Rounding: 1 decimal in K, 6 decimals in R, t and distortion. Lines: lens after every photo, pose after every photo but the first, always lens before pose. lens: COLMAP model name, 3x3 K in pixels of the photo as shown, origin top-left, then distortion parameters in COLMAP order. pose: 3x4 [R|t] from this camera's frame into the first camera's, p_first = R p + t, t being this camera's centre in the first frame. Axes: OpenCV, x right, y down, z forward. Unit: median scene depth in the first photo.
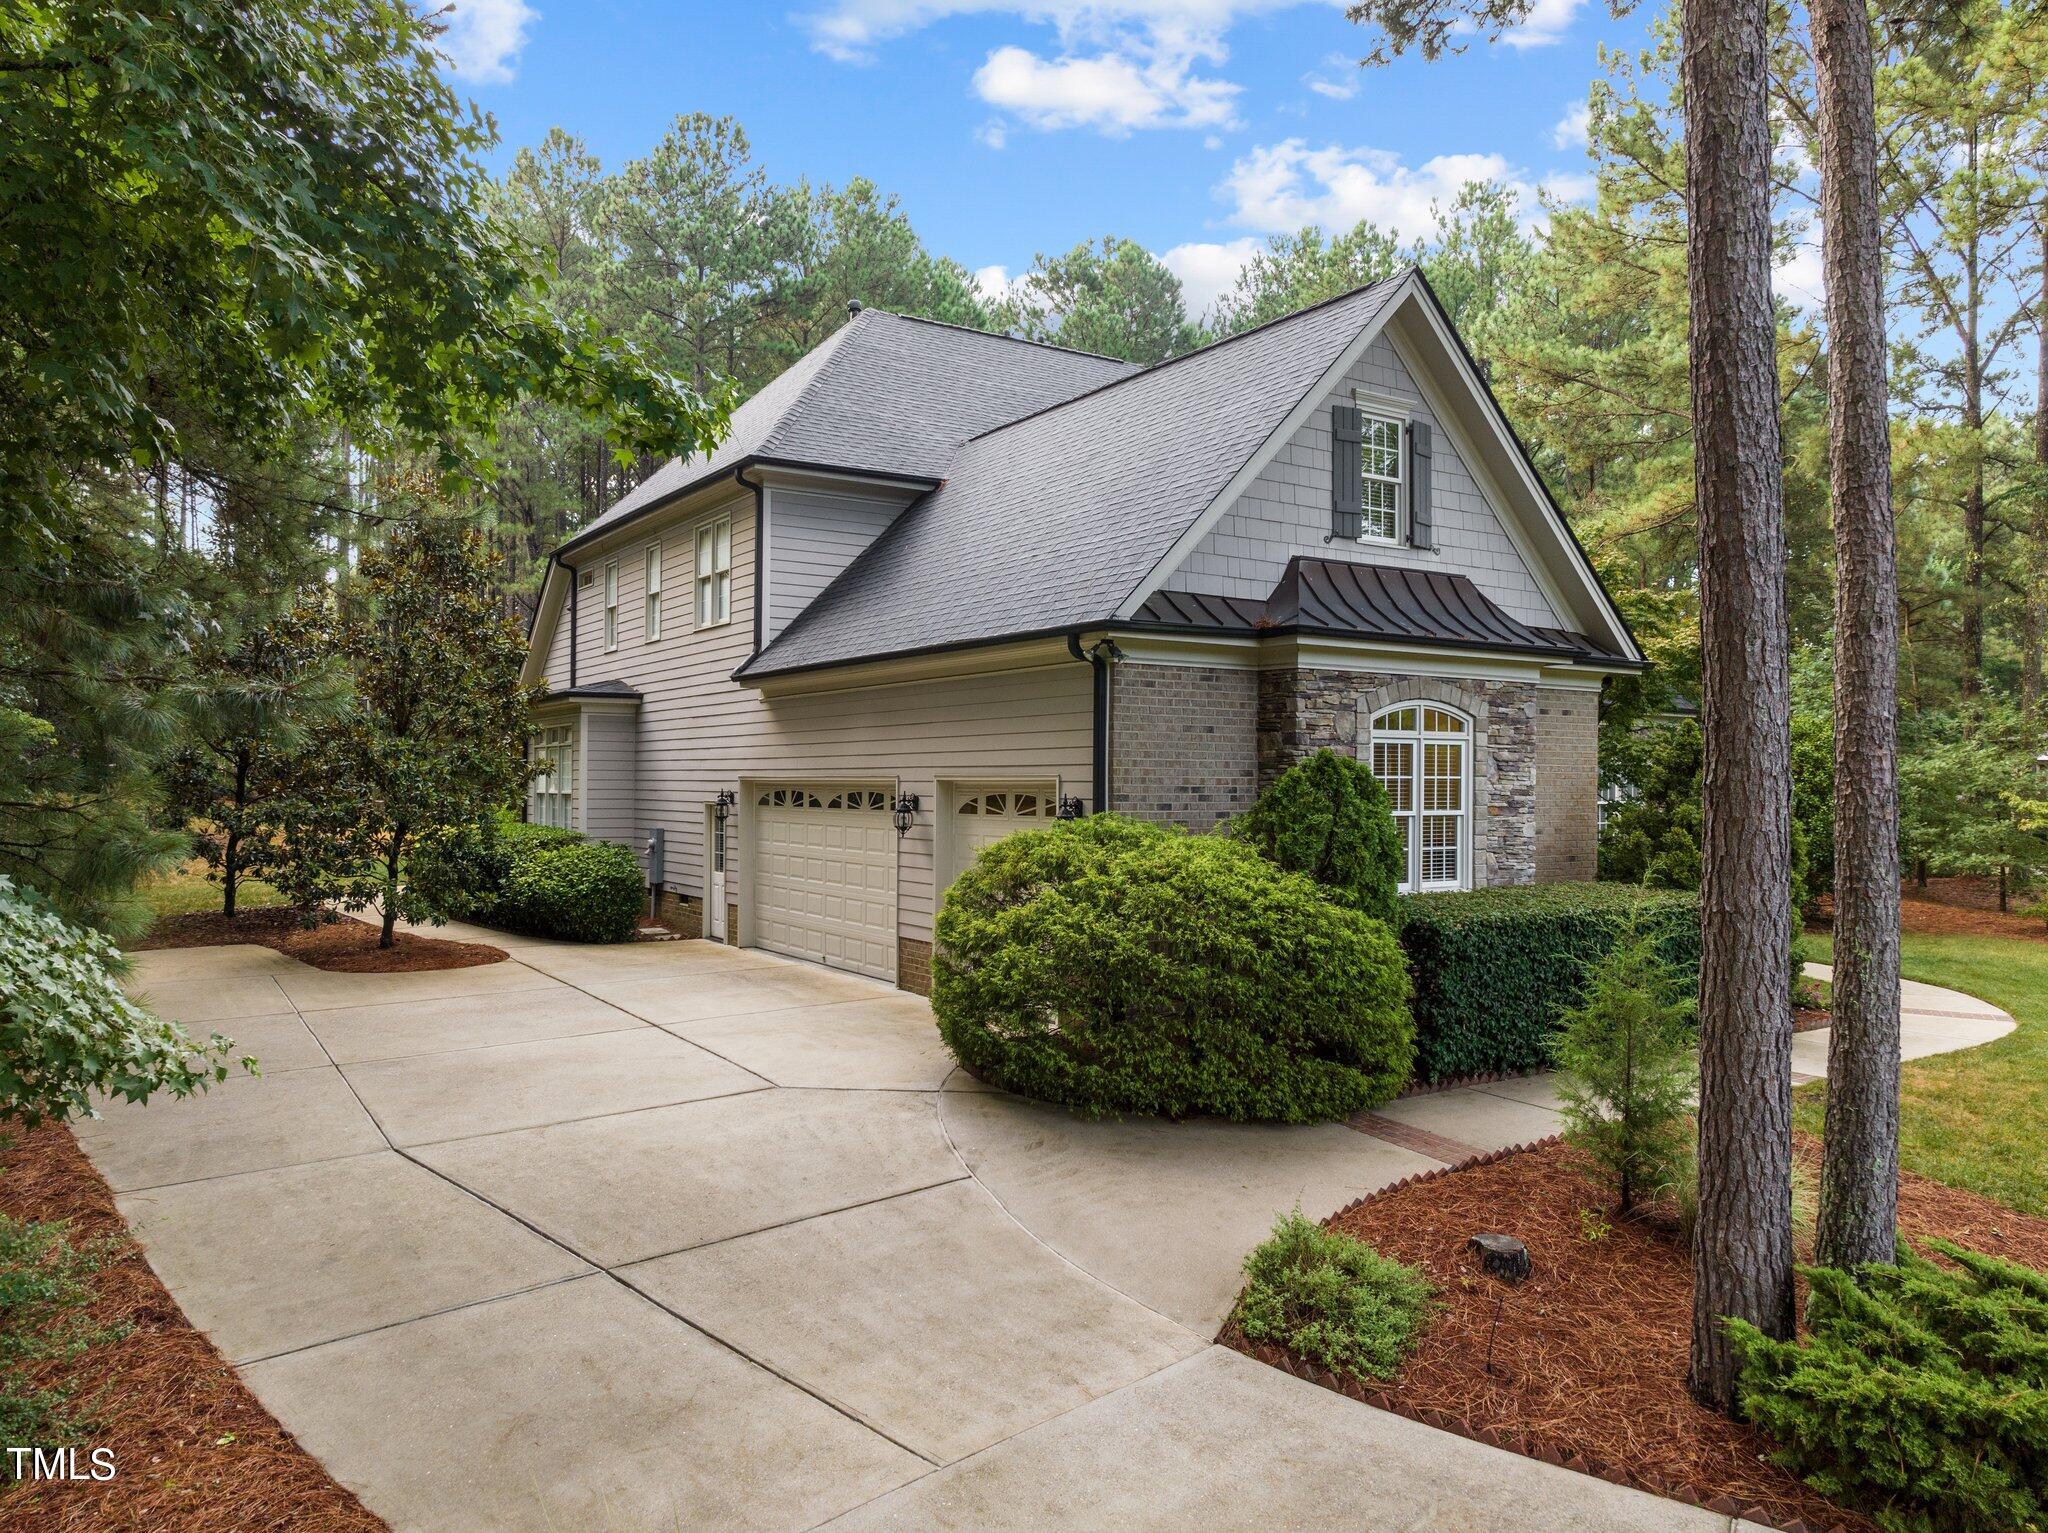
lens RADIAL K [[1426.2, 0, 1023.2], [0, 1426.2, 765.5], [0, 0, 1]] dist [-0.006946, -0.000736]
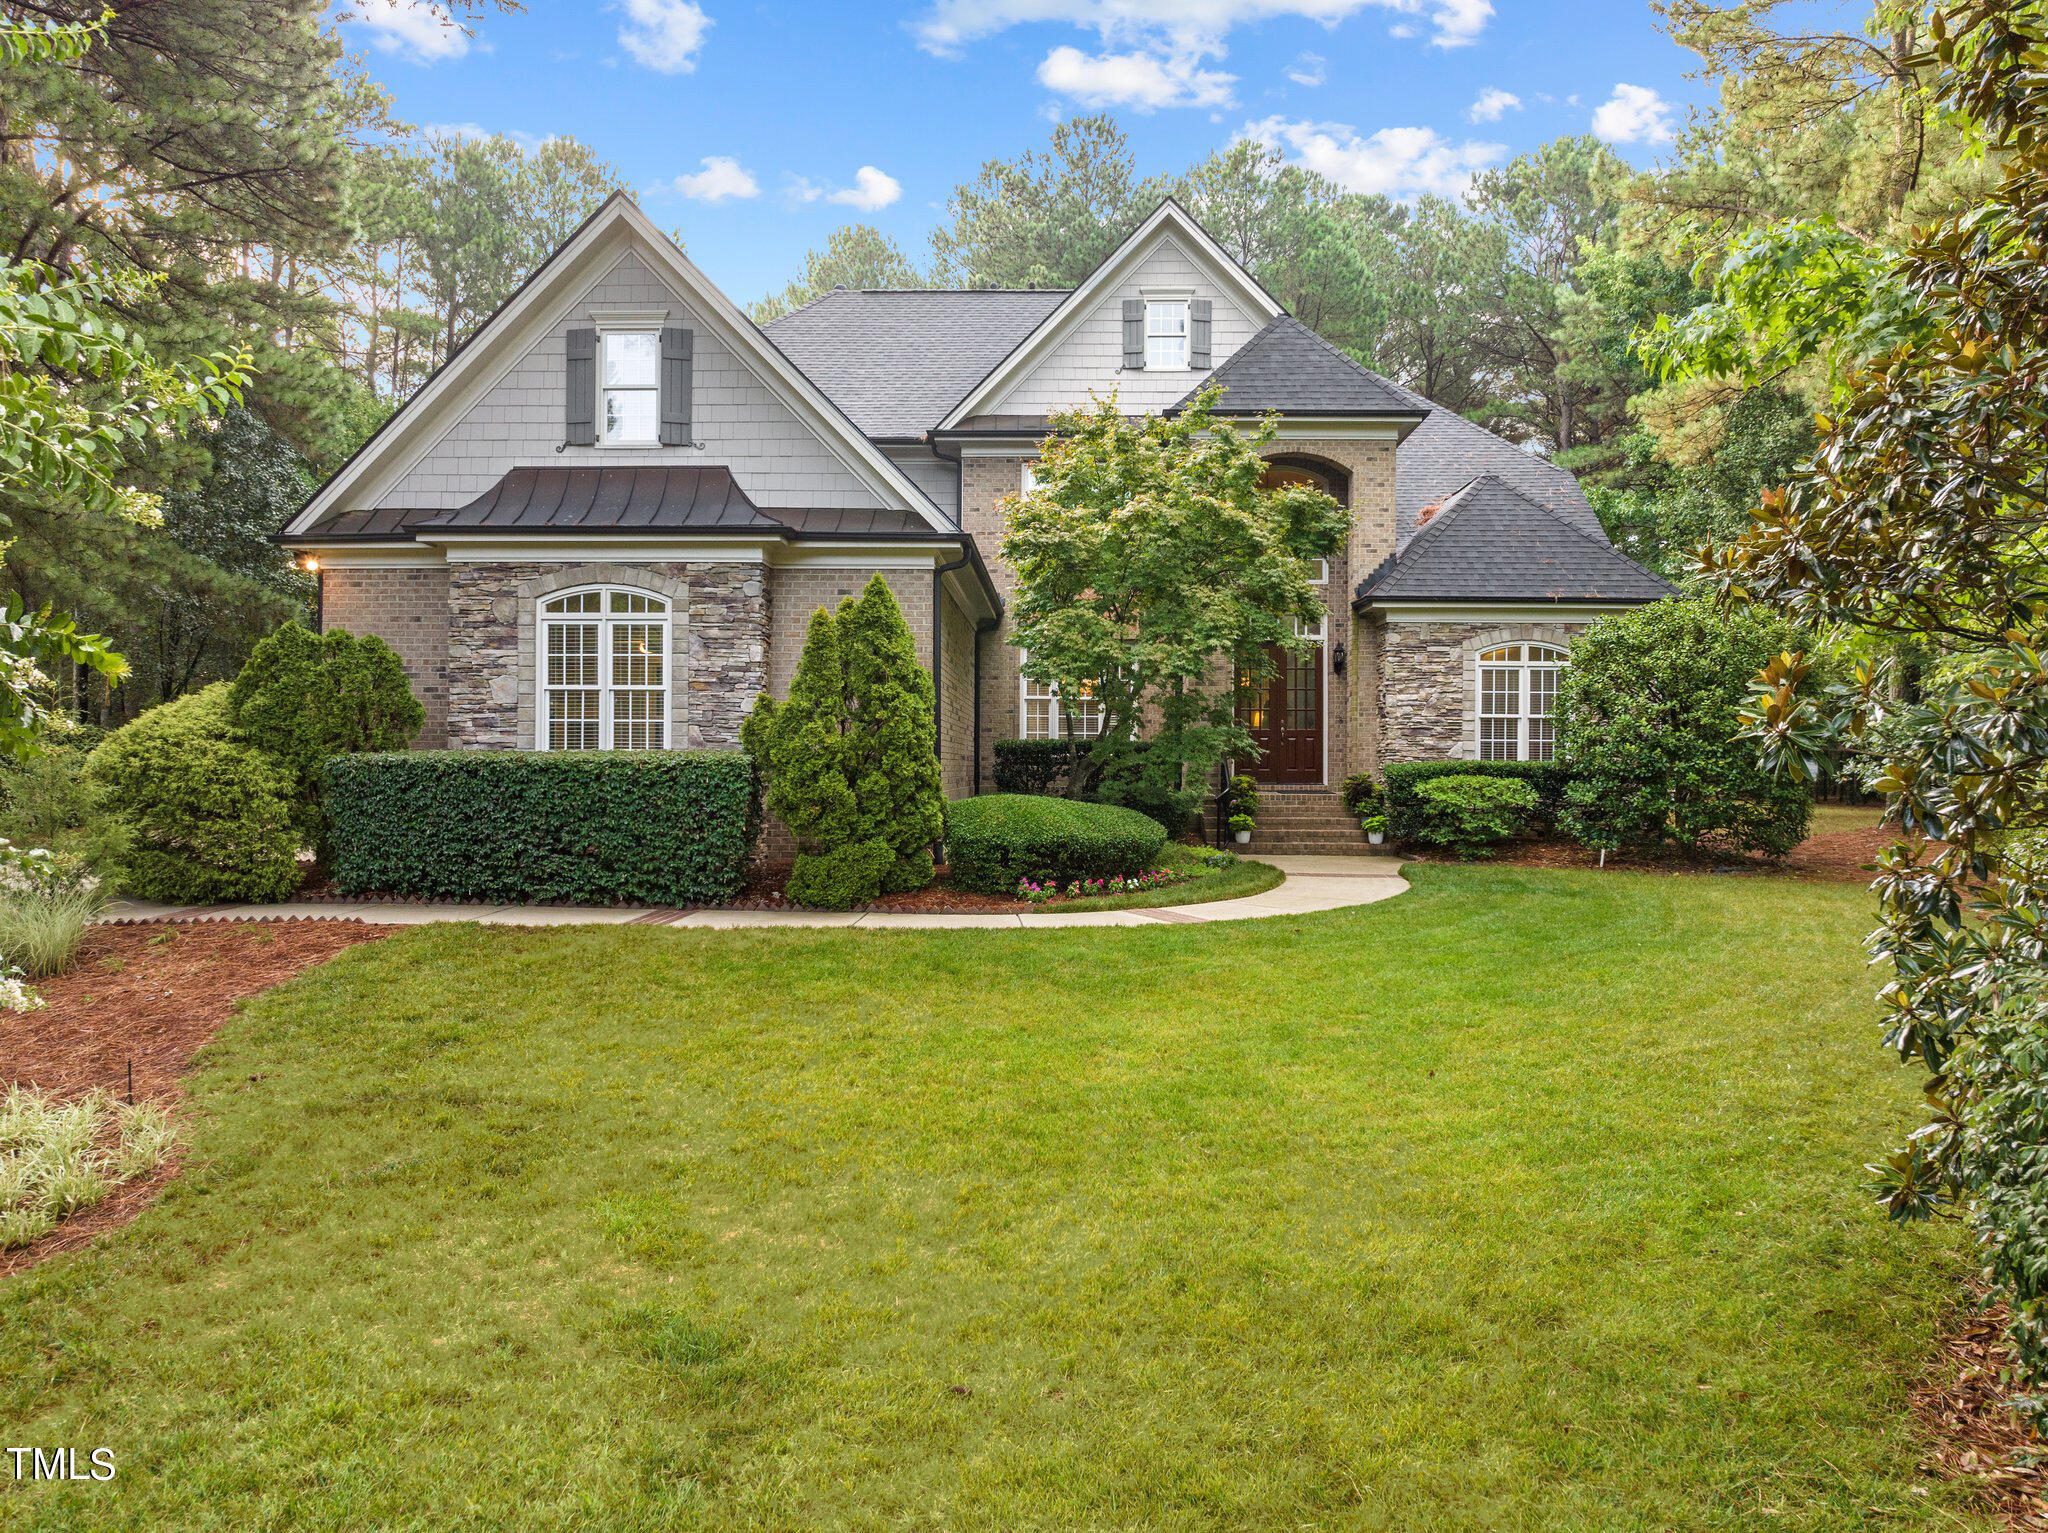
lens RADIAL K [[1437.1, 0, 1024.2], [0, 1437.1, 765.3], [0, 0, 1]] dist [-0.042740, 0.007666]
pose [[0.828824, 0.000701, -0.559509, 1.151002], [0.003566, 0.999972, 0.006535, 0.086489], [0.559498, -0.007412, 0.828798, 0.262329]]
